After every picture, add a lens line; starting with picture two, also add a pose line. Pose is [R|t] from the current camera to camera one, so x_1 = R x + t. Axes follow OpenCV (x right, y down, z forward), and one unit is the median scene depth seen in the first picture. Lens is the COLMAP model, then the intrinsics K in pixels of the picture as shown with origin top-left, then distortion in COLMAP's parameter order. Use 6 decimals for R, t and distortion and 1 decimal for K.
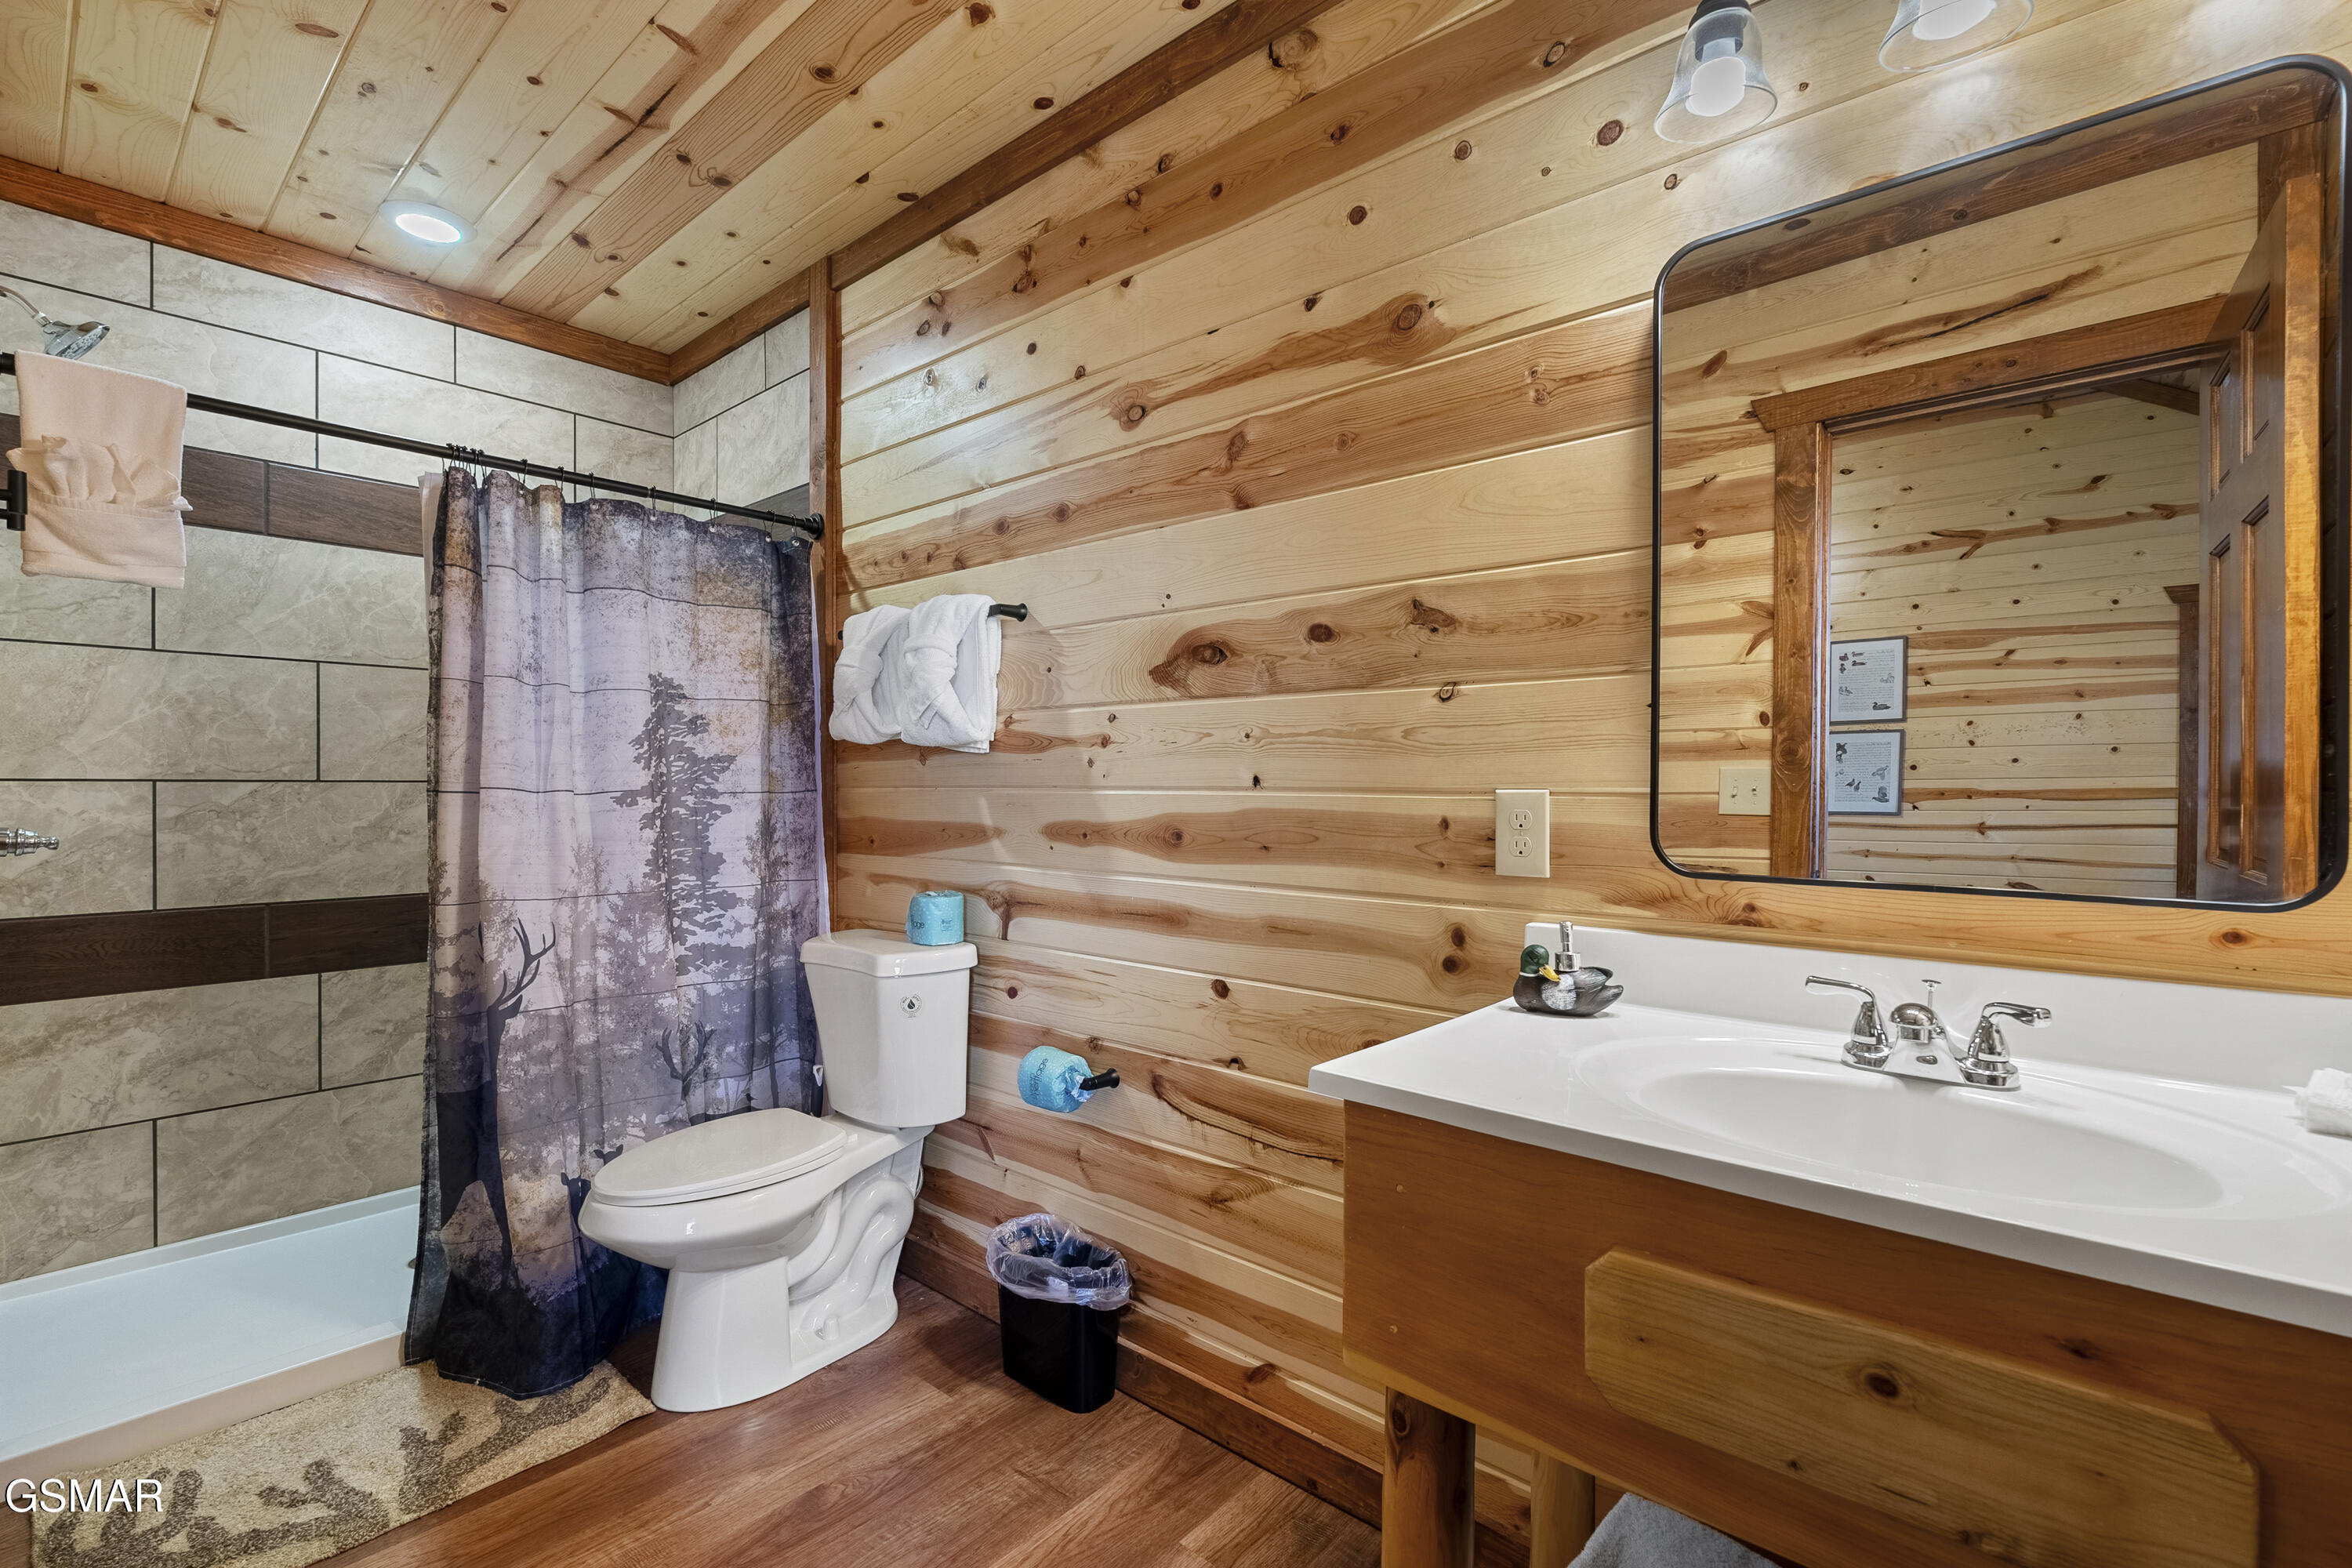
lens RADIAL K [[1039.3, 0, 1176.0], [0, 1039.3, 784.0], [0, 0, 1]] dist [-0.000384, -0.002818]
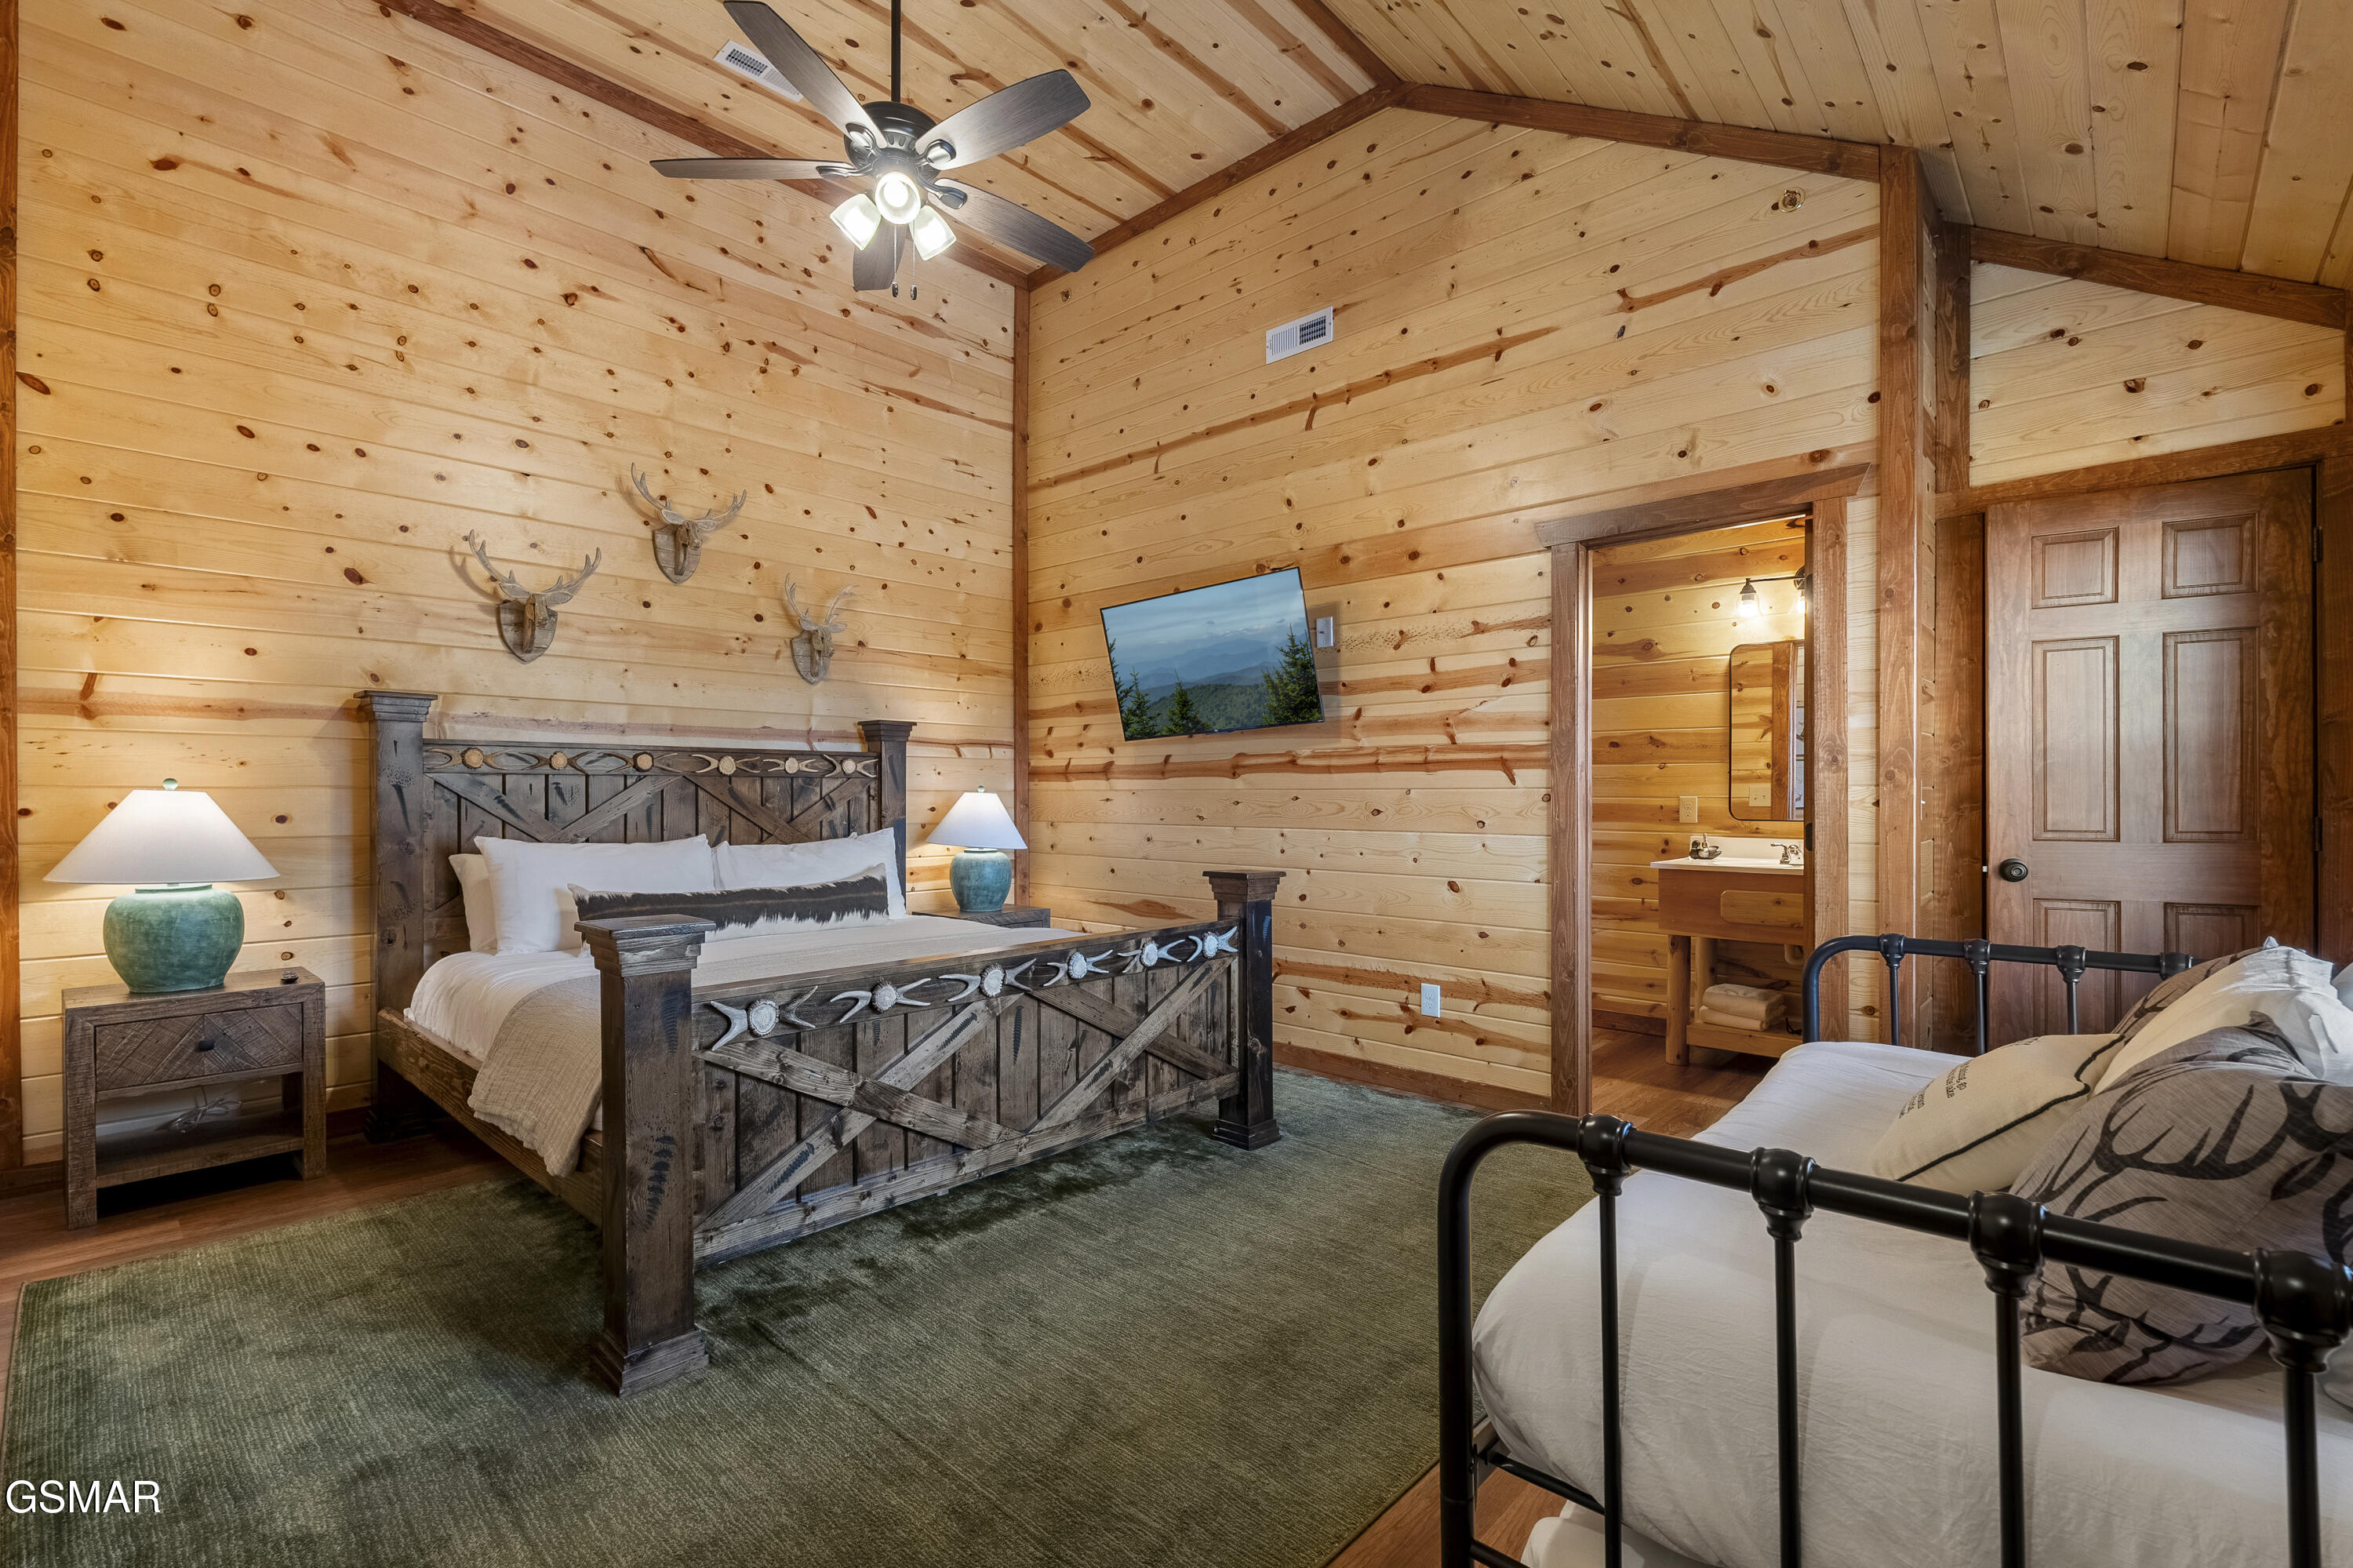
lens RADIAL K [[1041.2, 0, 1175.8], [0, 1041.2, 787.4], [0, 0, 1]] dist [-0.005257, 0.000105]
pose [[0.999707, -0.002861, -0.024053, -1.762196], [0.002783, 0.999991, -0.003251, -0.024778], [0.024062, 0.003183, 0.999705, -3.395417]]
